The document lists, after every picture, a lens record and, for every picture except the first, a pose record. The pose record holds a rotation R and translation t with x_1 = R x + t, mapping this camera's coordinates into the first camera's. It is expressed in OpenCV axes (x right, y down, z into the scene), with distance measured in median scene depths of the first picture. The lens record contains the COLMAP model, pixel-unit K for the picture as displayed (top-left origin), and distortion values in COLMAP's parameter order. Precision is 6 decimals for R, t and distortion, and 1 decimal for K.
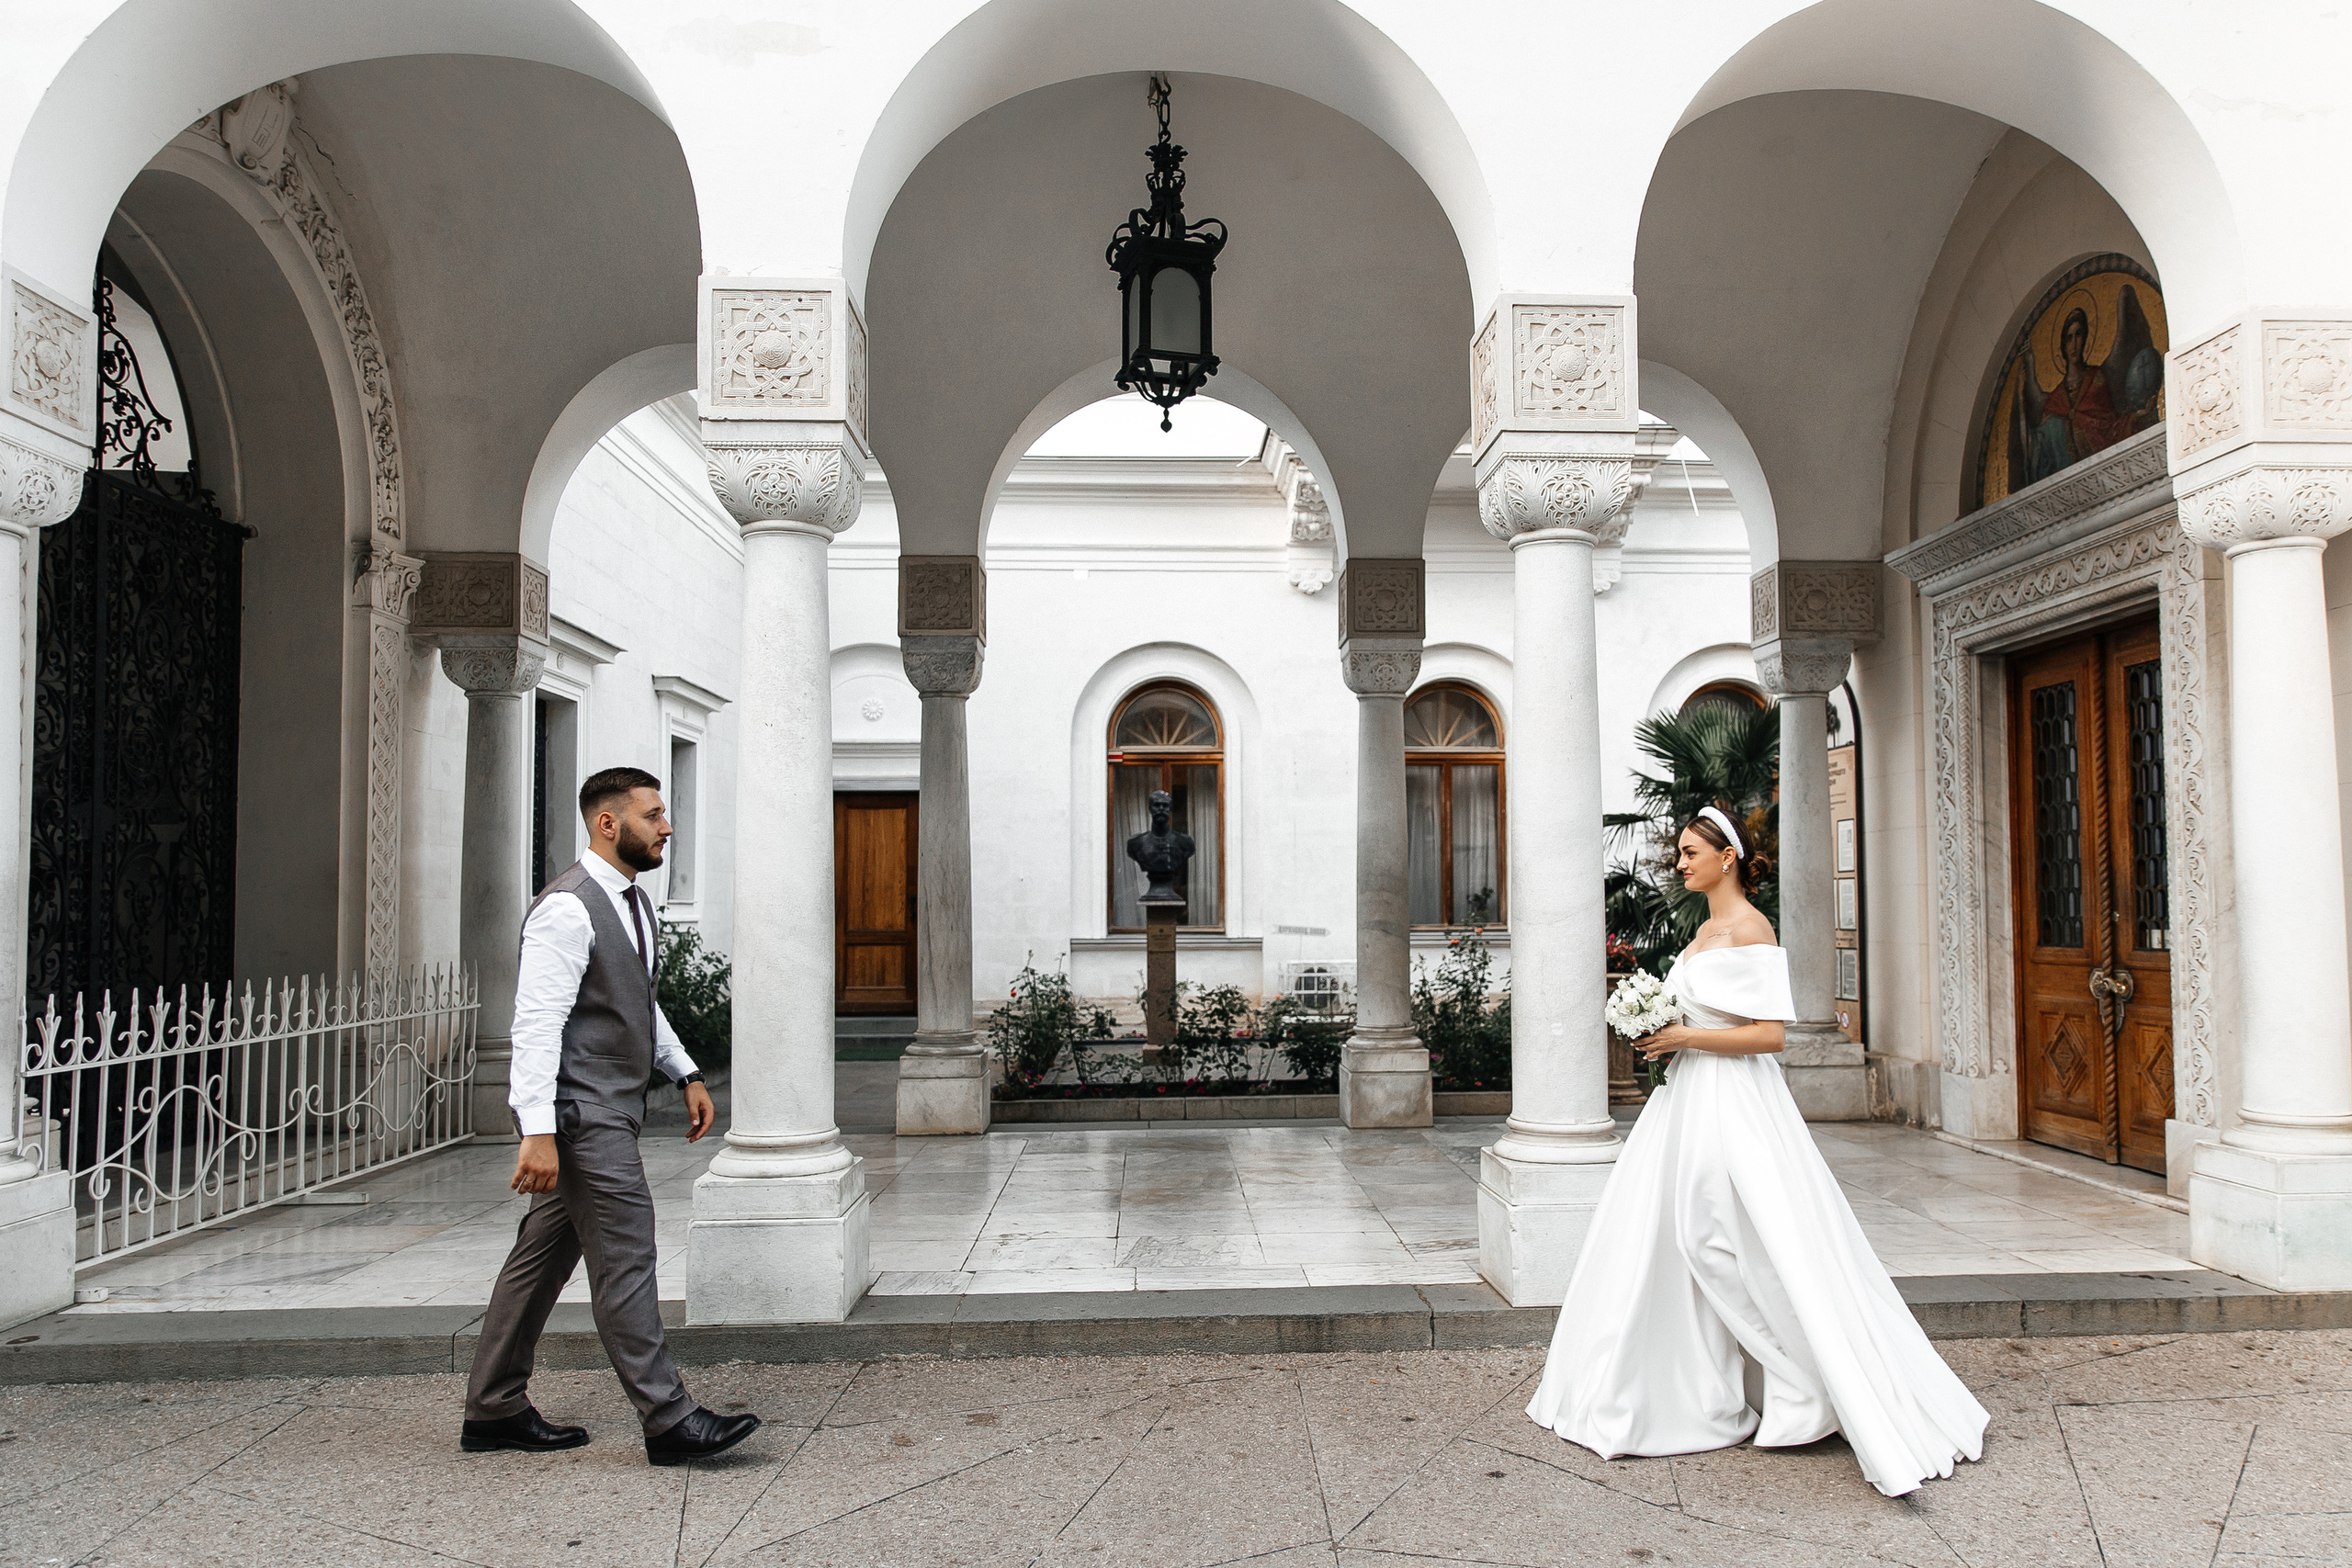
lens RADIAL K [[1731.1, 0, 1176.0], [0, 1731.1, 784.0], [0, 0, 1]] dist [0.263571, 0.000056]
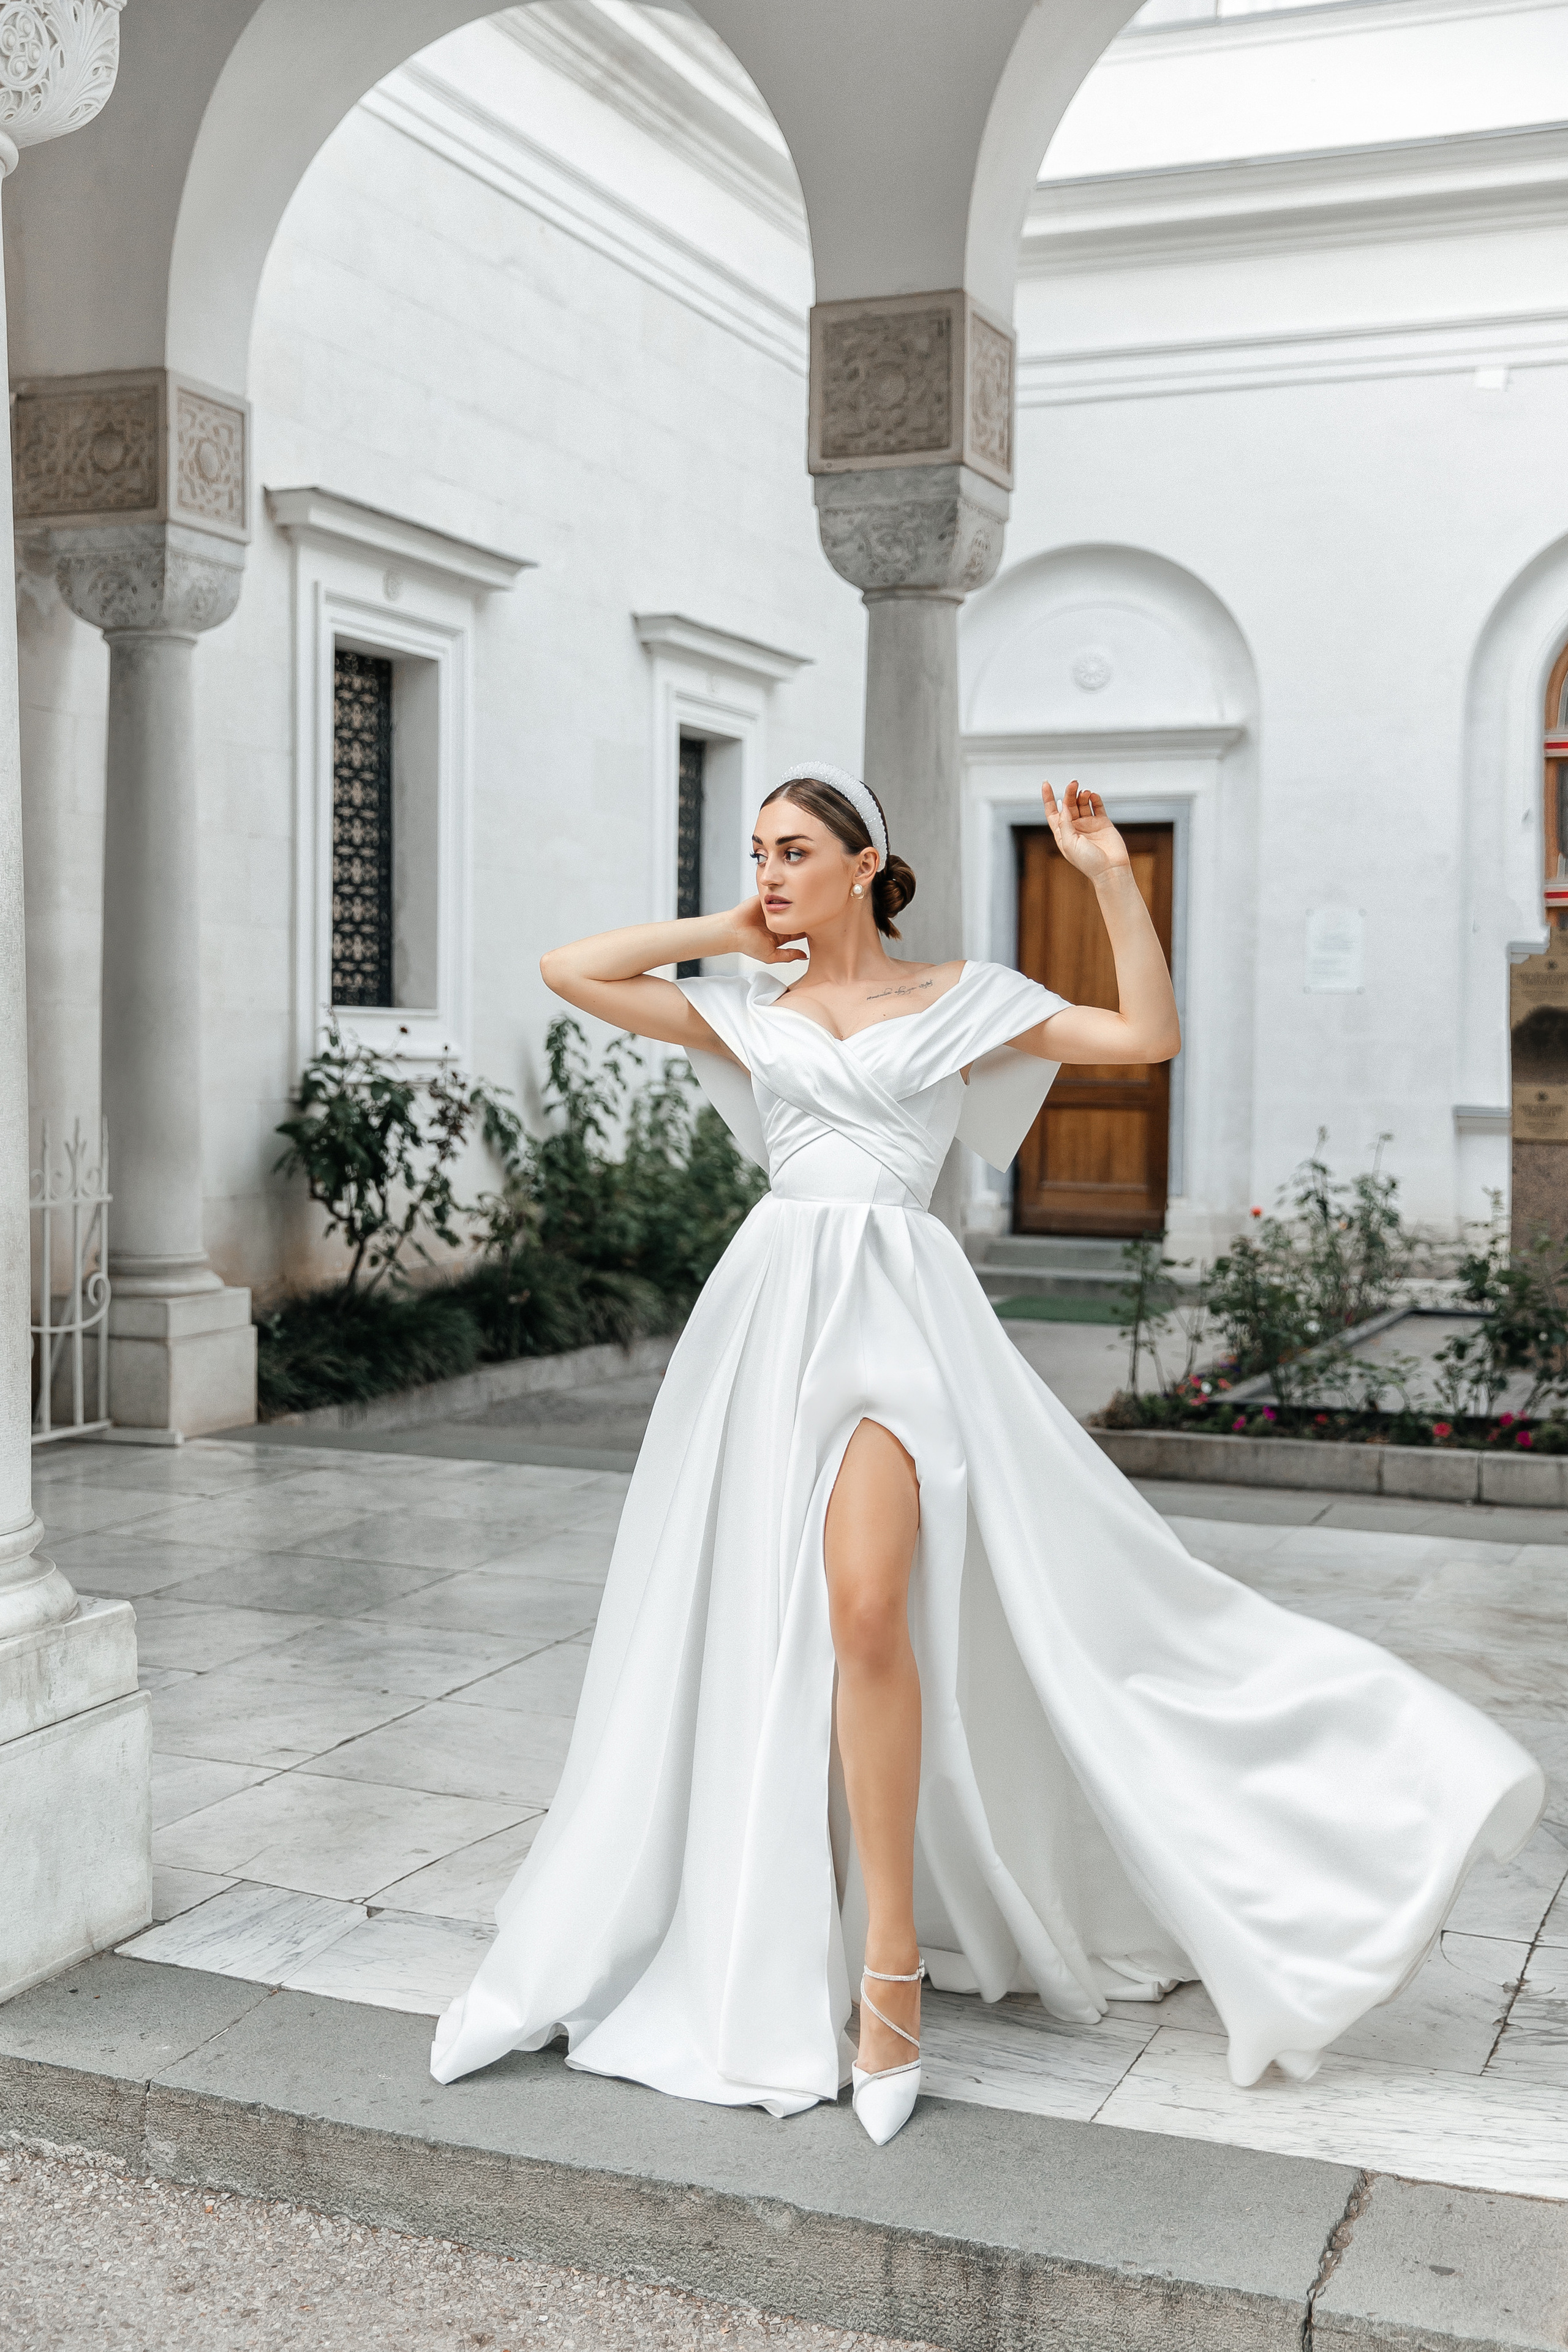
lens RADIAL K [[2846.1, 0, 783.1], [0, 2846.1, 1027.7], [0, 0, 1]] dist [0.000898, 0.646089]
pose [[0.921140, 0.011412, -0.389063, 0.141157], [0.014562, 0.997860, 0.063745, 0.016891], [0.388958, -0.064384, 0.919003, 0.268064]]
